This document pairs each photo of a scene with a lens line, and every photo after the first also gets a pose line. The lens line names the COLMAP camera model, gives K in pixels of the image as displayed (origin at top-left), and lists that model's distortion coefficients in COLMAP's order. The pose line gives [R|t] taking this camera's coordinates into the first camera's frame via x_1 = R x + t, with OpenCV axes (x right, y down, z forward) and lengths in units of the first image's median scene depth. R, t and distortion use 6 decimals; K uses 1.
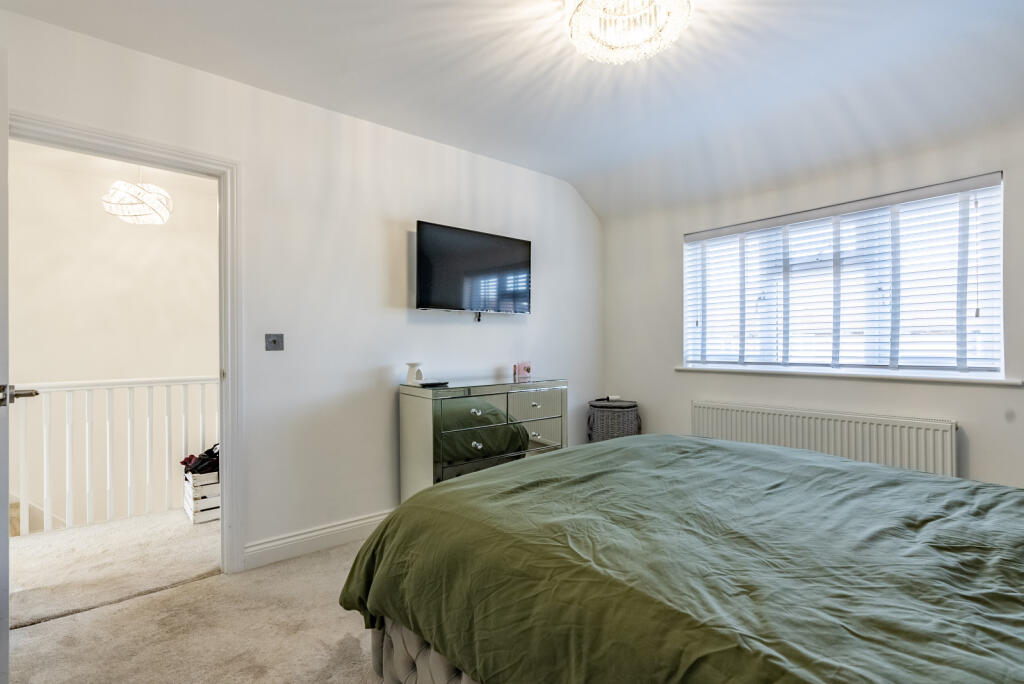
lens RADIAL K [[479.0, 0, 512.0], [0, 479.0, 342.0], [0, 0, 1]] dist [-0.000088, 0.000222]
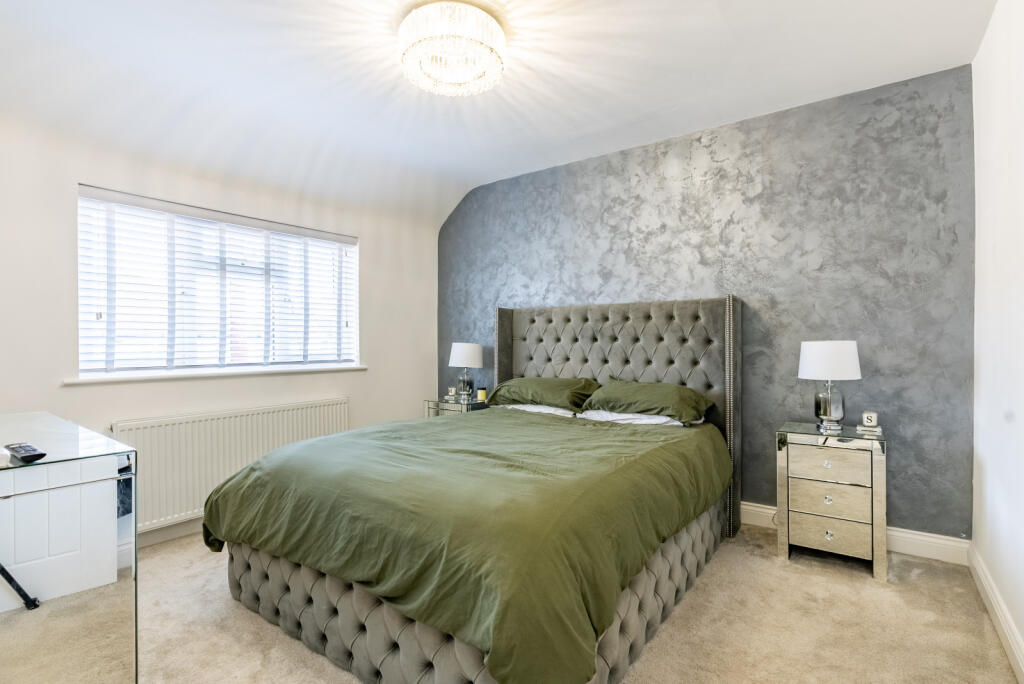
lens RADIAL K [[497.9, 0, 512.0], [0, 497.9, 342.0], [0, 0, 1]] dist [-0.002434, -0.000164]
pose [[-0.259268, 0.009029, 0.965763, -0.556591], [0.002997, 0.999959, -0.008545, 0.009207], [-0.965801, 0.000679, -0.259284, 0.700519]]
